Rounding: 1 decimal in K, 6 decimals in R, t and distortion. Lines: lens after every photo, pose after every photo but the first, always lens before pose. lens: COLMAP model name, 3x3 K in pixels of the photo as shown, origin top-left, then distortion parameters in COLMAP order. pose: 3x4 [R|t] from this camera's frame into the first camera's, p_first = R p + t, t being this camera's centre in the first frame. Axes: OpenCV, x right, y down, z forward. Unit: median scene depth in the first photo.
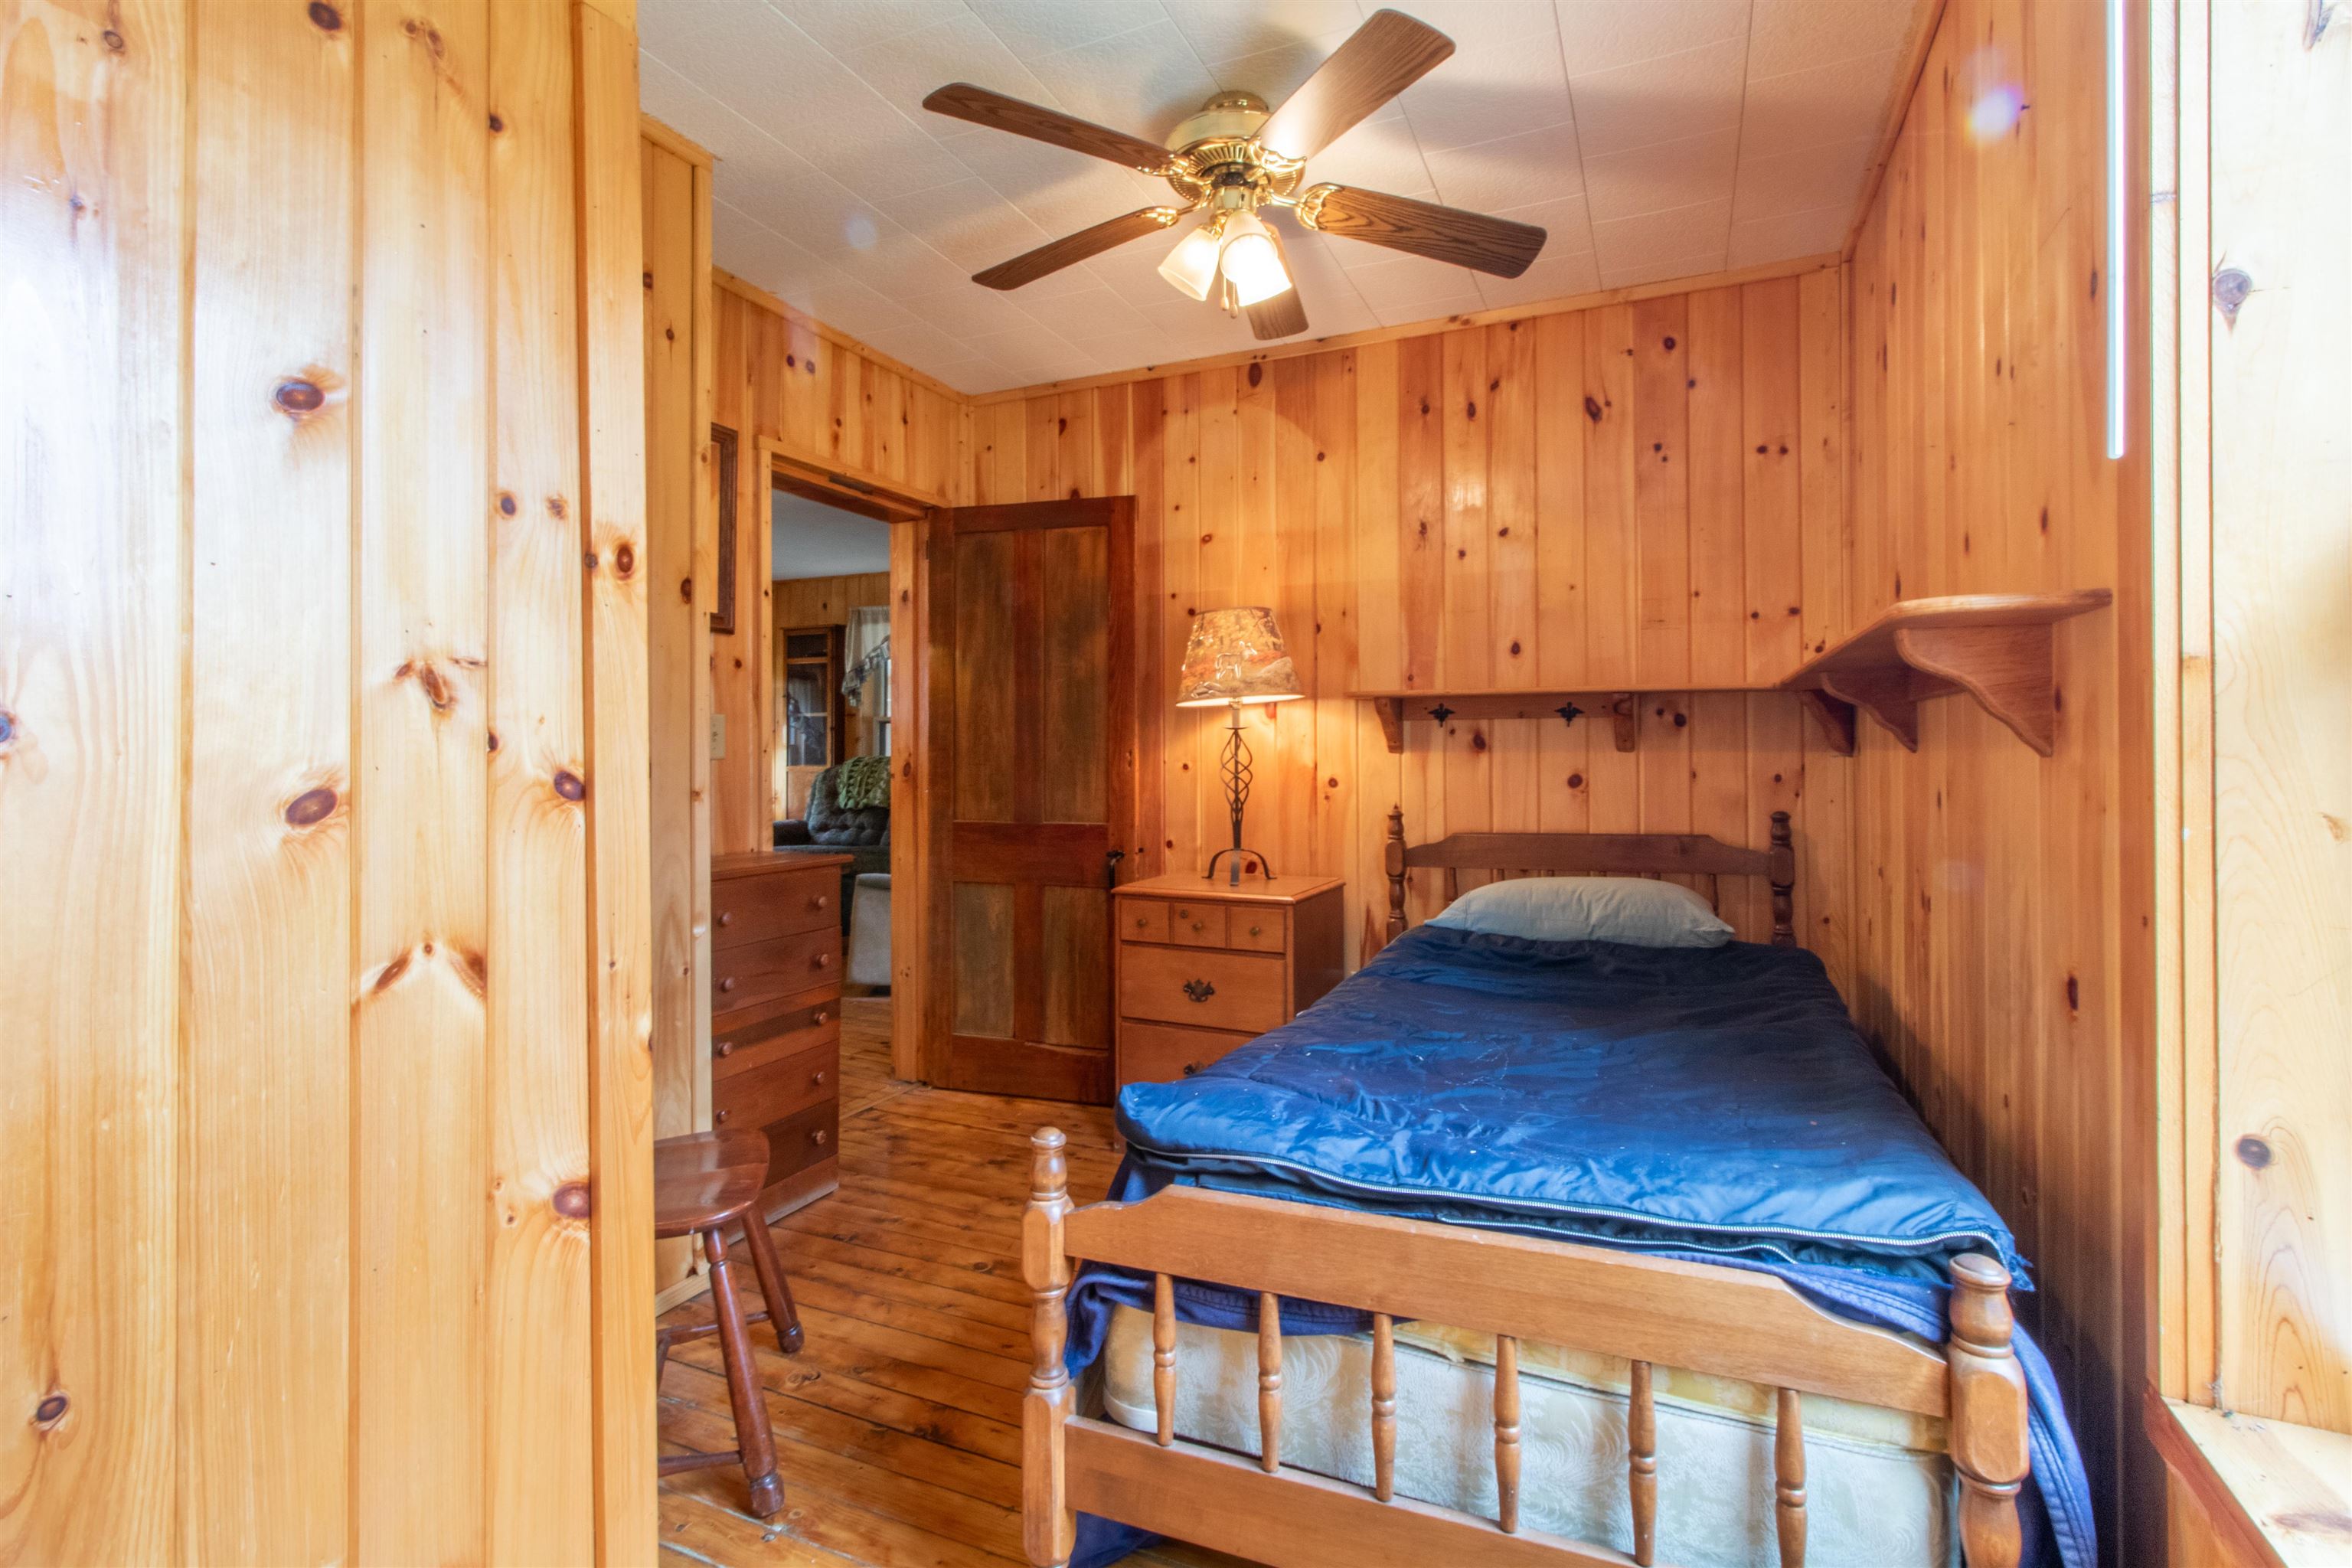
lens RADIAL K [[1070.2, 0, 1176.0], [0, 1070.2, 784.0], [0, 0, 1]] dist [-0.001702, -0.000385]
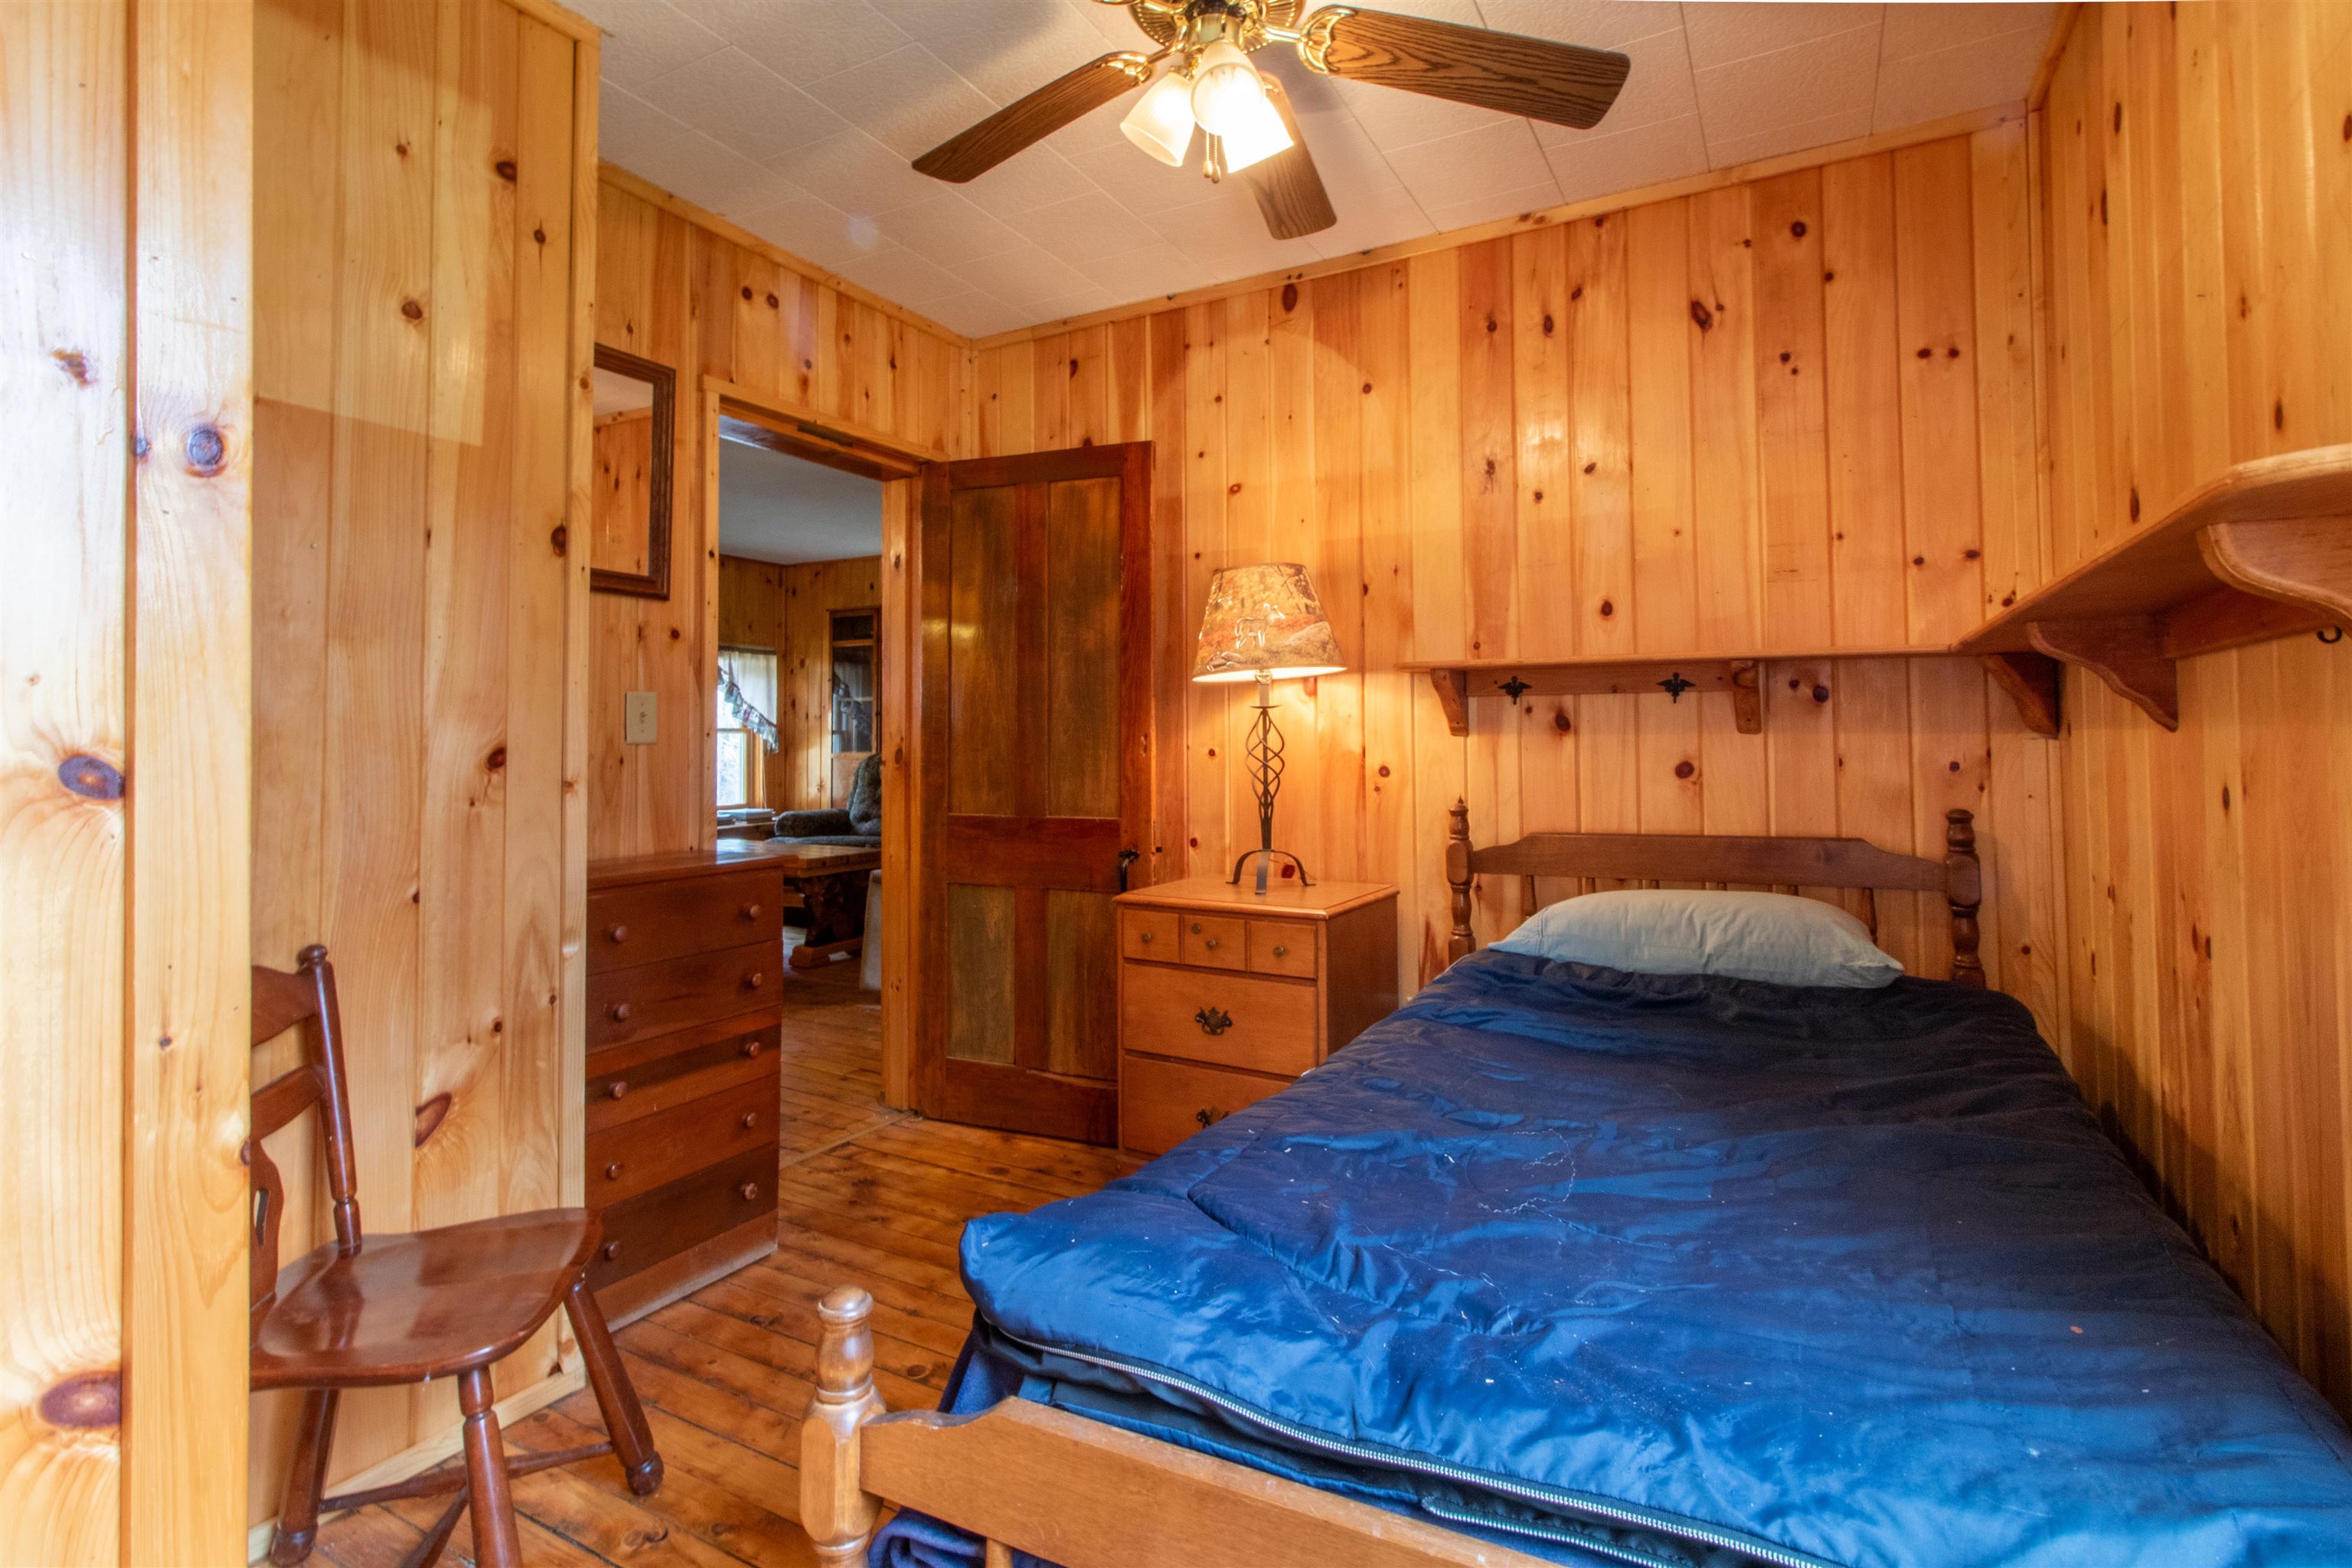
lens RADIAL K [[1119.4, 0, 1132.2], [0, 1119.4, 736.2], [0, 0, 1]] dist [0.000001, 0.000089]
pose [[0.994178, -0.001906, -0.107732, 0.051971], [-0.001509, 0.999499, -0.031610, -0.000876], [0.107738, 0.031588, 0.993677, 0.119491]]
